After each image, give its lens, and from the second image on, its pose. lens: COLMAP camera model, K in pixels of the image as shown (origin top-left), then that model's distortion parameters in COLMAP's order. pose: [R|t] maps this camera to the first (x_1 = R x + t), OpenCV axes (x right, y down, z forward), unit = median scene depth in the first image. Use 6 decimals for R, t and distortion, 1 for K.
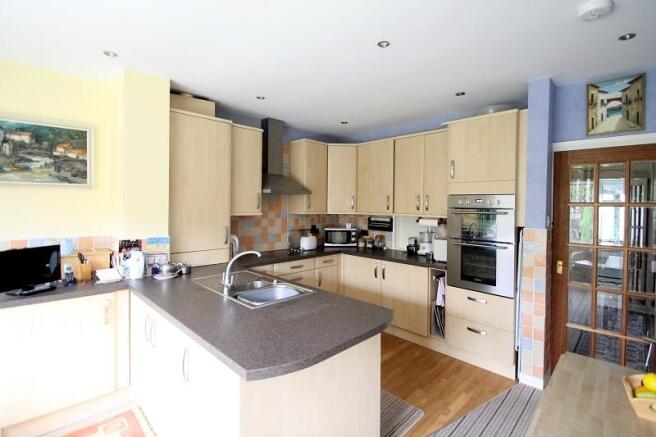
lens RADIAL K [[309.6, 0, 327.9], [0, 309.6, 213.9], [0, 0, 1]] dist [-0.000641, -0.000316]
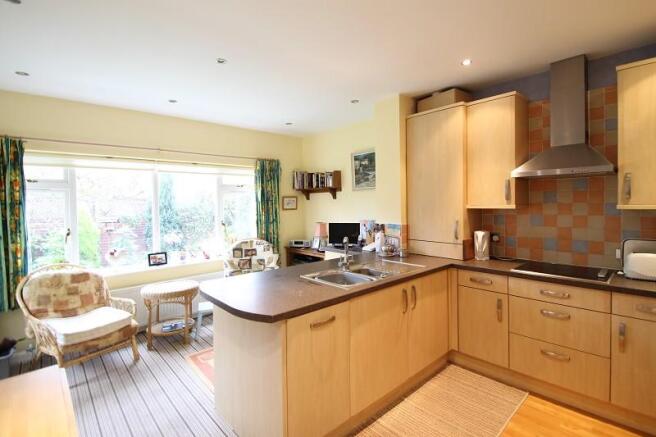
lens RADIAL K [[309.6, 0, 328.1], [0, 309.6, 214.7], [0, 0, 1]] dist [-0.000641, -0.000316]
pose [[-0.048335, 0.027735, -0.998446, 0.738484], [-0.017103, 0.999445, 0.028591, 0.006444], [0.998685, 0.018458, -0.047834, 0.814833]]
